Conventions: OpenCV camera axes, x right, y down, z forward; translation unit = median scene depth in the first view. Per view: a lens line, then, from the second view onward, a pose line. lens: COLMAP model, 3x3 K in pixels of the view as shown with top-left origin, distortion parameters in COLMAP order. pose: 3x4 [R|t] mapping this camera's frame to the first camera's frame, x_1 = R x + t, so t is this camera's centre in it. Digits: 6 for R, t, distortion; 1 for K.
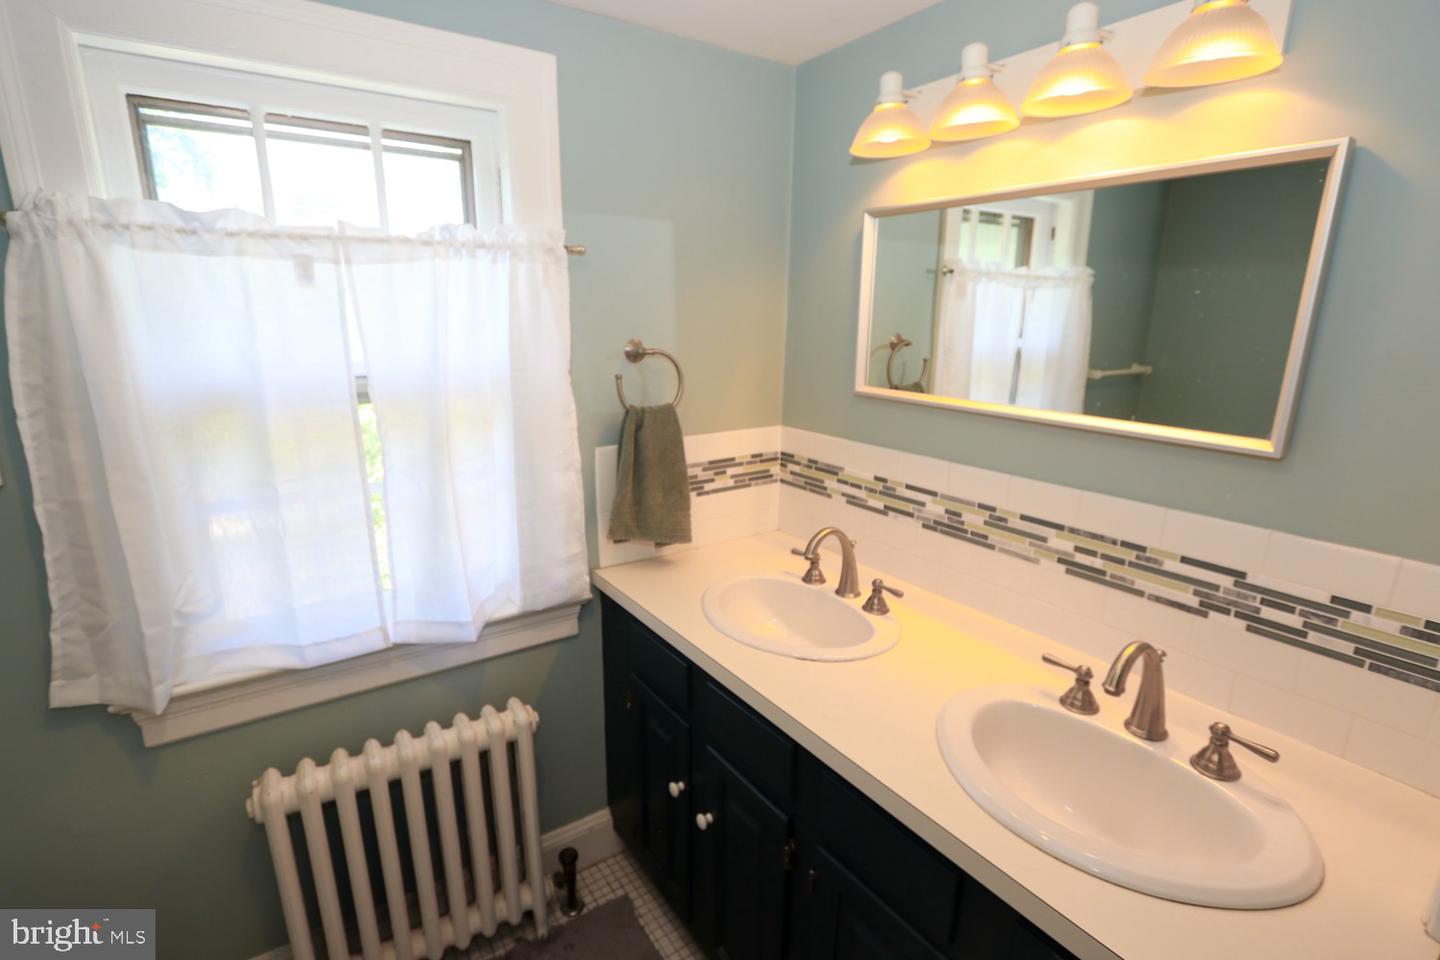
lens RADIAL K [[660.5, 0, 706.0], [0, 660.5, 485.9], [0, 0, 1]] dist [-0.028044, 0.006064]
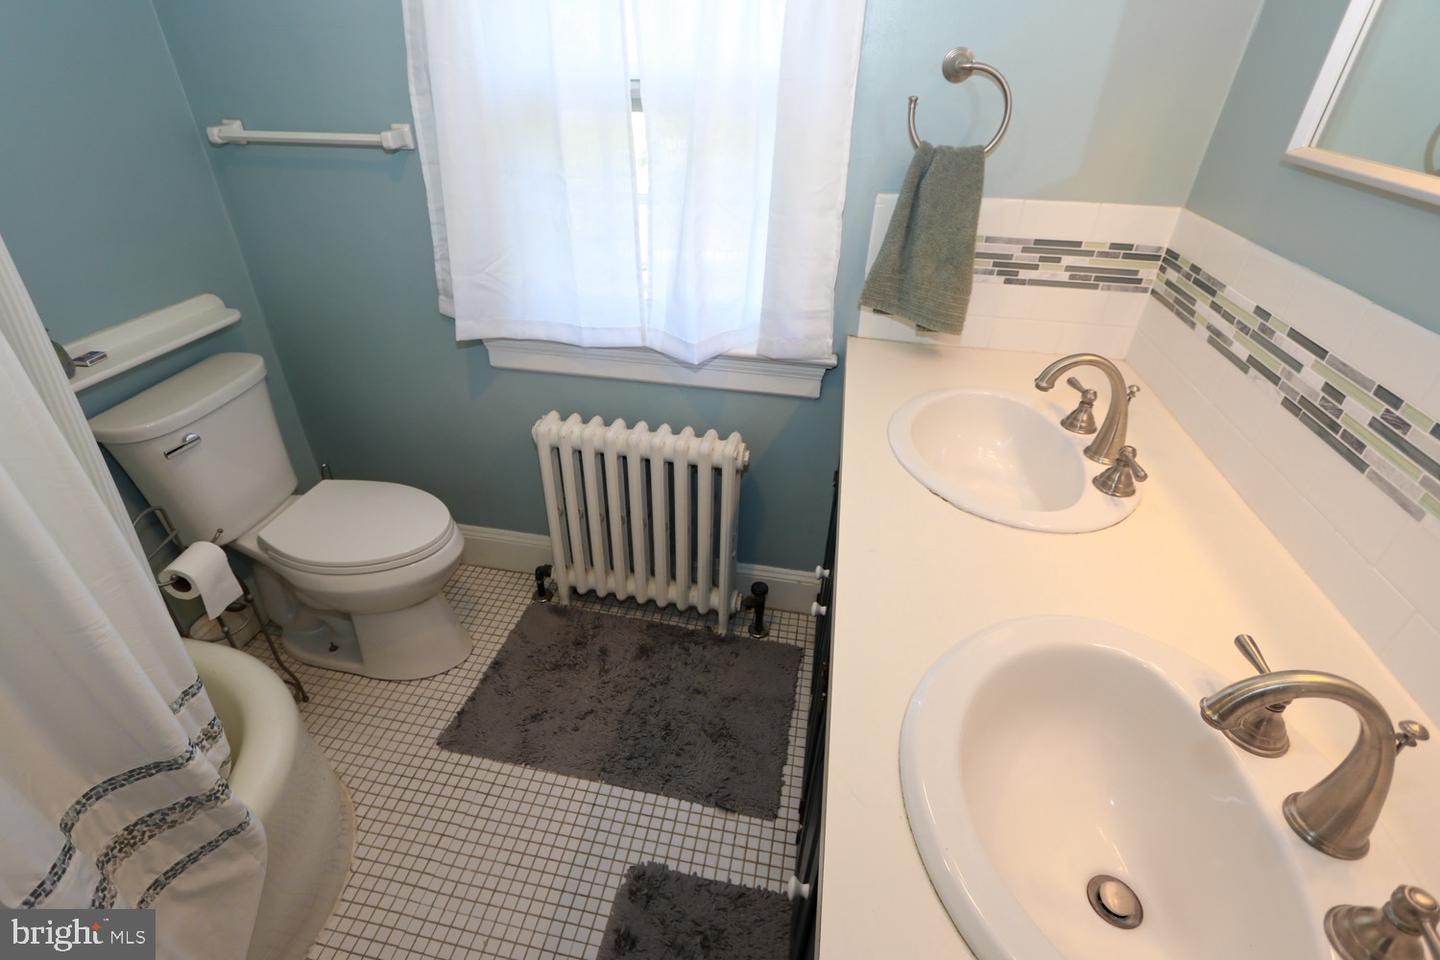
lens RADIAL K [[660.5, 0, 706.0], [0, 660.5, 485.9], [0, 0, 1]] dist [-0.028044, 0.006064]
pose [[0.708851, 0.393434, -0.585440, 0.317233], [-0.181233, 0.903714, 0.387886, -0.004695], [0.681678, -0.168852, 0.711902, 0.183560]]
